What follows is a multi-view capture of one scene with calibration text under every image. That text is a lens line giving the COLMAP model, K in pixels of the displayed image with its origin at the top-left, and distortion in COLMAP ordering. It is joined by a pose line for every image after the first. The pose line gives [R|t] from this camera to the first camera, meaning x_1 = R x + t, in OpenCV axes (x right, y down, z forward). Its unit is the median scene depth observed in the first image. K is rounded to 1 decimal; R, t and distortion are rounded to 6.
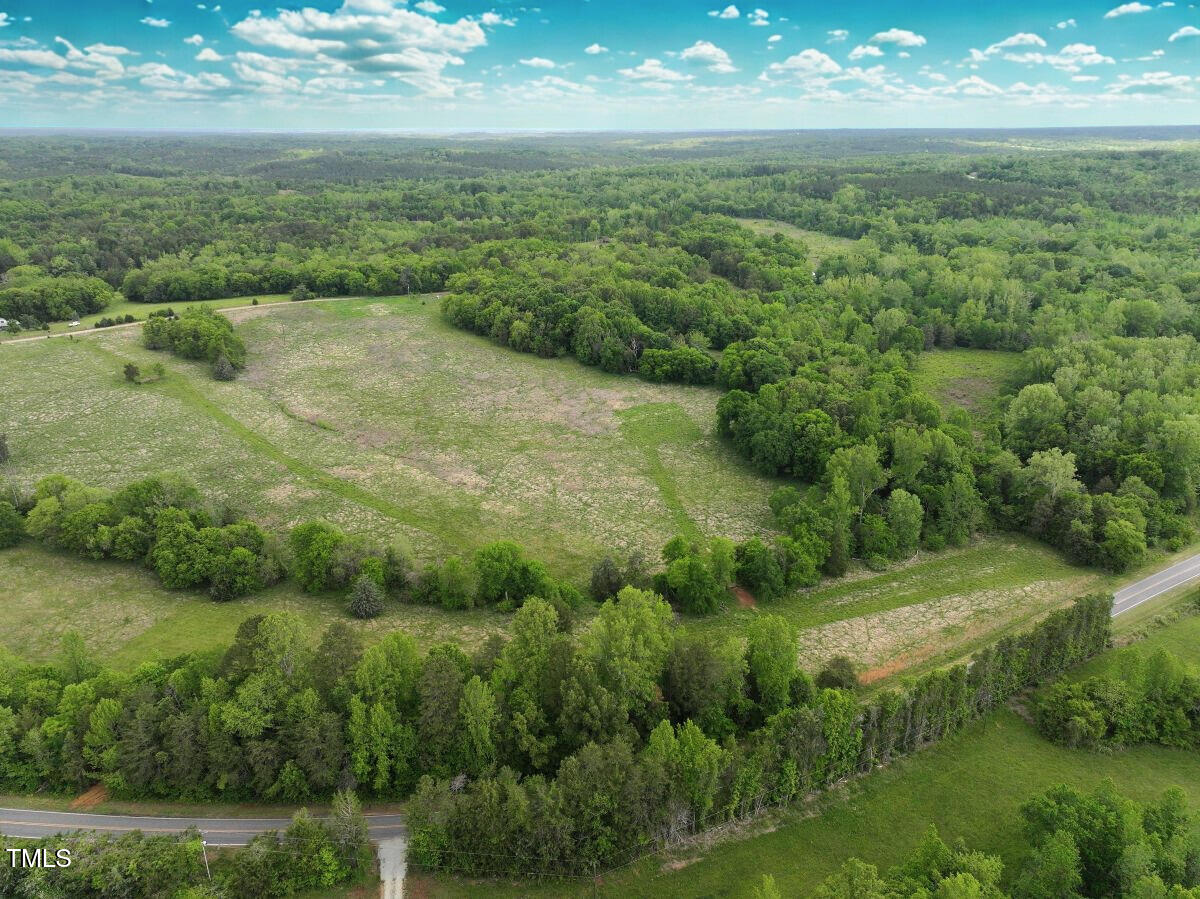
lens RADIAL K [[837.2, 0, 601.0], [0, 837.2, 452.6], [0, 0, 1]] dist [0.000408, 0.014428]
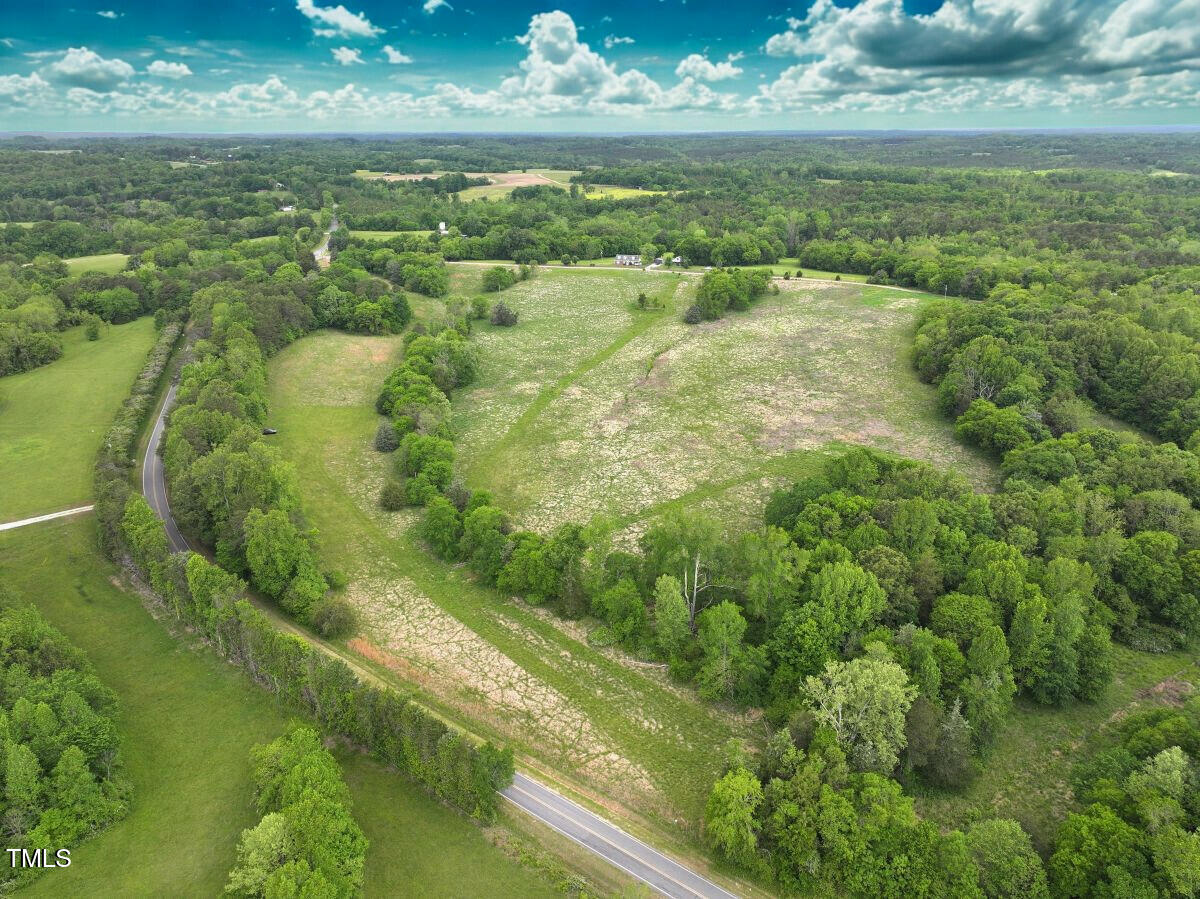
lens RADIAL K [[837.2, 0, 605.5], [0, 837.2, 440.6], [0, 0, 1]] dist [0.000408, 0.014428]
pose [[0.375138, 0.323717, -0.868607, 0.606854], [-0.332287, 0.921728, 0.200005, -0.128545], [0.865365, 0.213598, 0.453343, 0.367634]]
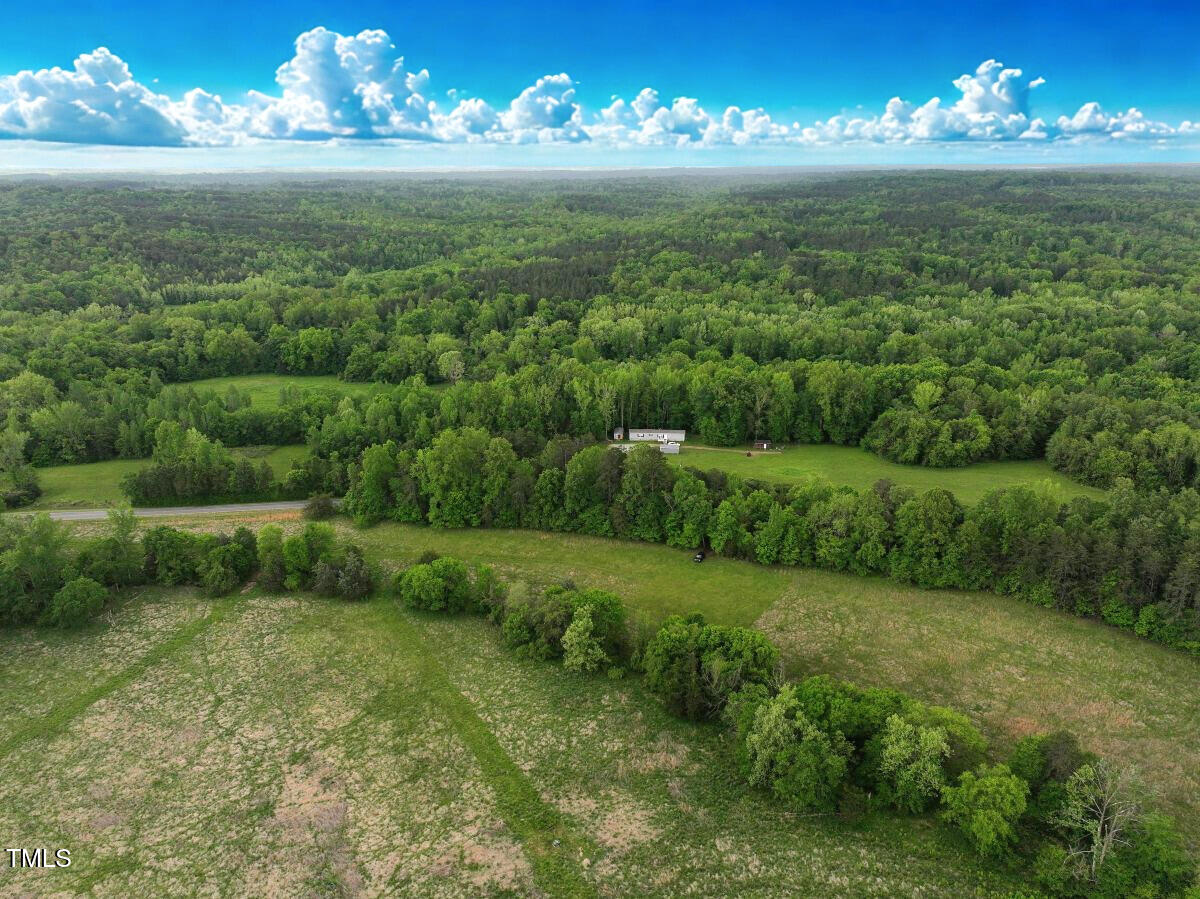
lens RADIAL K [[837.2, 0, 602.2], [0, 837.2, 453.2], [0, 0, 1]] dist [0.000408, 0.014428]
pose [[-0.908550, -0.127873, 0.397725, -0.391350], [0.161173, 0.771024, 0.616072, -0.332903], [-0.385435, 0.623835, -0.679905, 0.865620]]
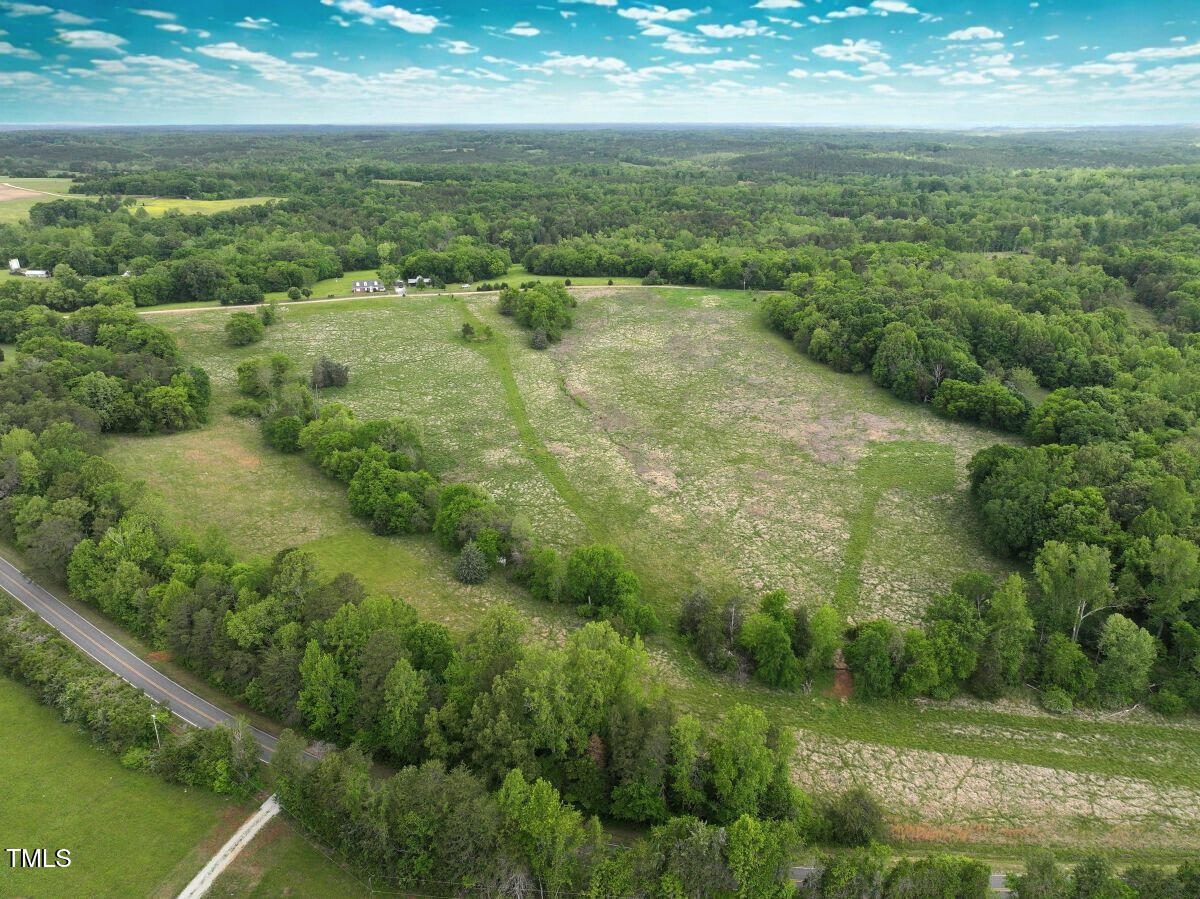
lens RADIAL K [[837.2, 0, 604.3], [0, 837.2, 446.1], [0, 0, 1]] dist [0.000408, 0.014428]
pose [[0.848245, 0.192175, -0.493507, 0.194889], [-0.192294, 0.980006, 0.051103, -0.032833], [0.493461, 0.051551, 0.868239, 0.083850]]
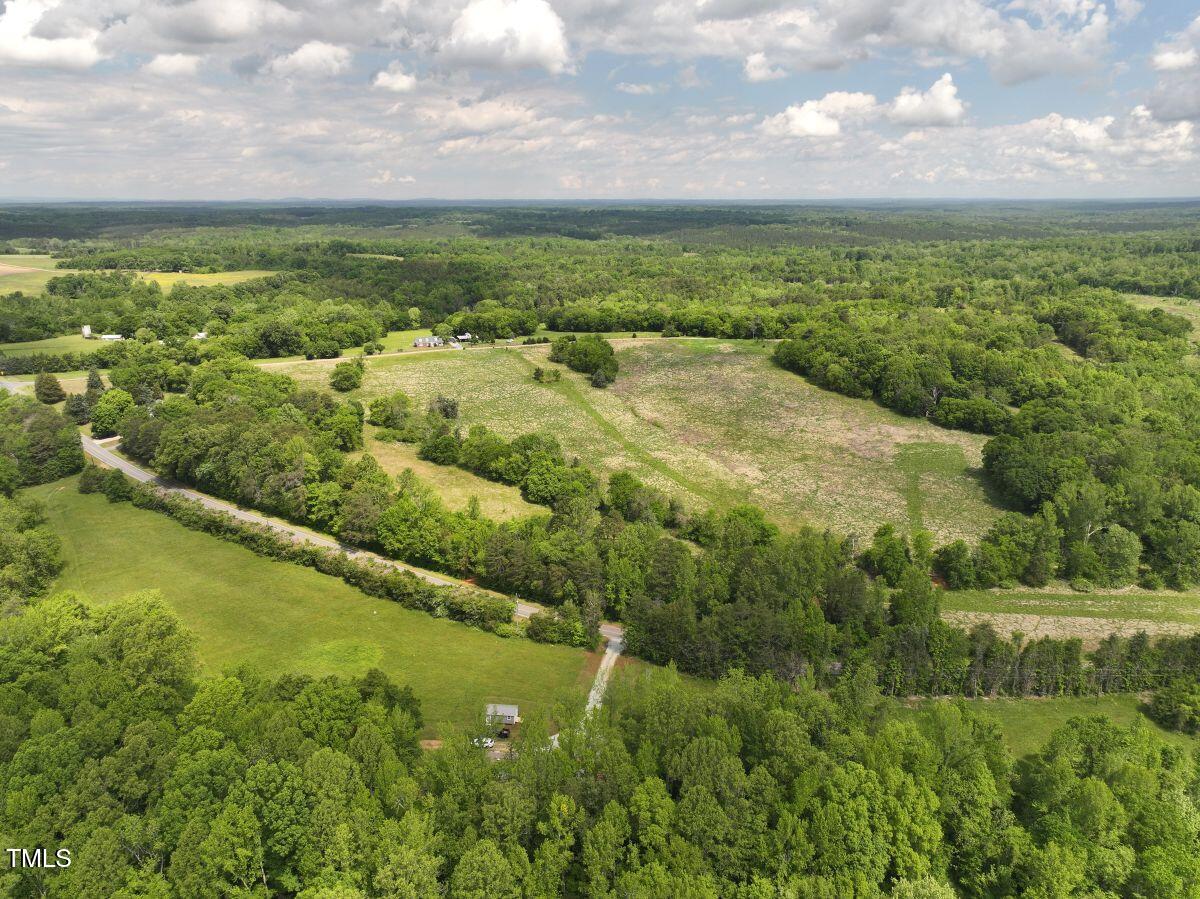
lens RADIAL K [[837.2, 0, 604.9], [0, 837.2, 446.6], [0, 0, 1]] dist [0.000408, 0.014428]
pose [[0.897027, 0.125664, -0.423734, 0.130834], [-0.159837, 0.986074, -0.045936, 0.063973], [0.412061, 0.108935, 0.904621, -0.181882]]
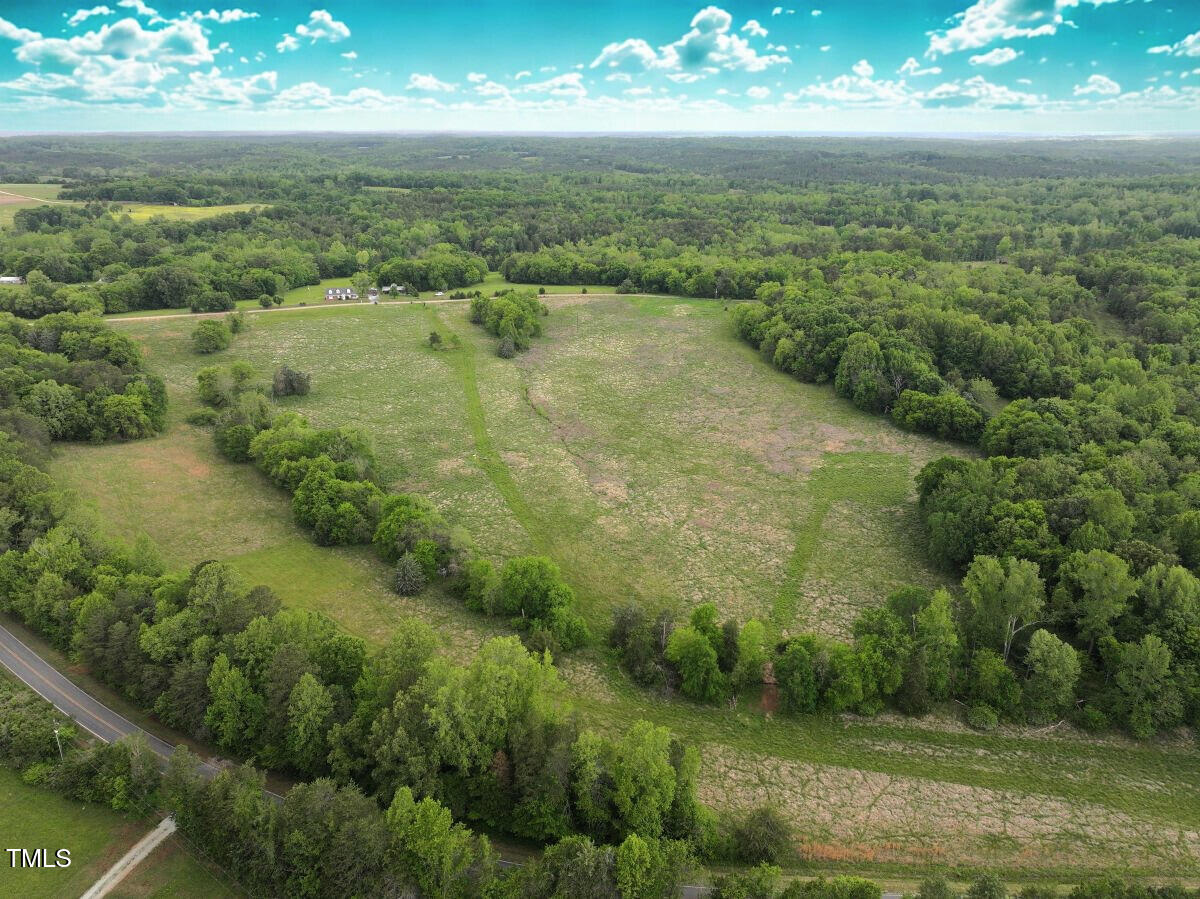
lens RADIAL K [[837.2, 0, 603.6], [0, 837.2, 446.1], [0, 0, 1]] dist [0.000408, 0.014428]
pose [[0.847479, 0.191261, -0.495176, 0.228804], [-0.195646, 0.979706, 0.043568, -0.044262], [0.493460, 0.059957, 0.867700, 0.106644]]
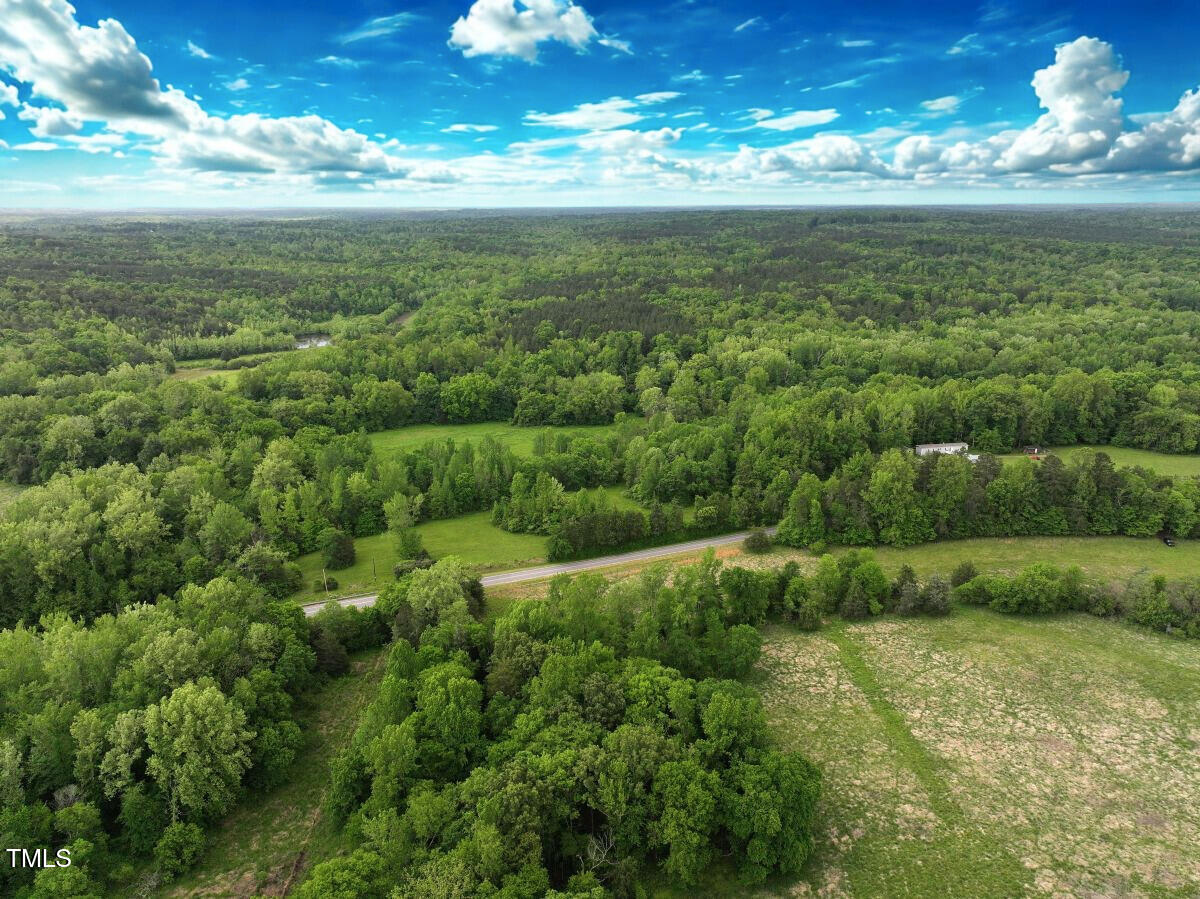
lens RADIAL K [[837.2, 0, 600.4], [0, 837.2, 454.4], [0, 0, 1]] dist [0.000408, 0.014428]
pose [[-0.986865, -0.034671, 0.157784, 0.158733], [0.070137, 0.787893, 0.611805, -0.407916], [-0.145529, 0.614836, -0.775112, 1.043032]]
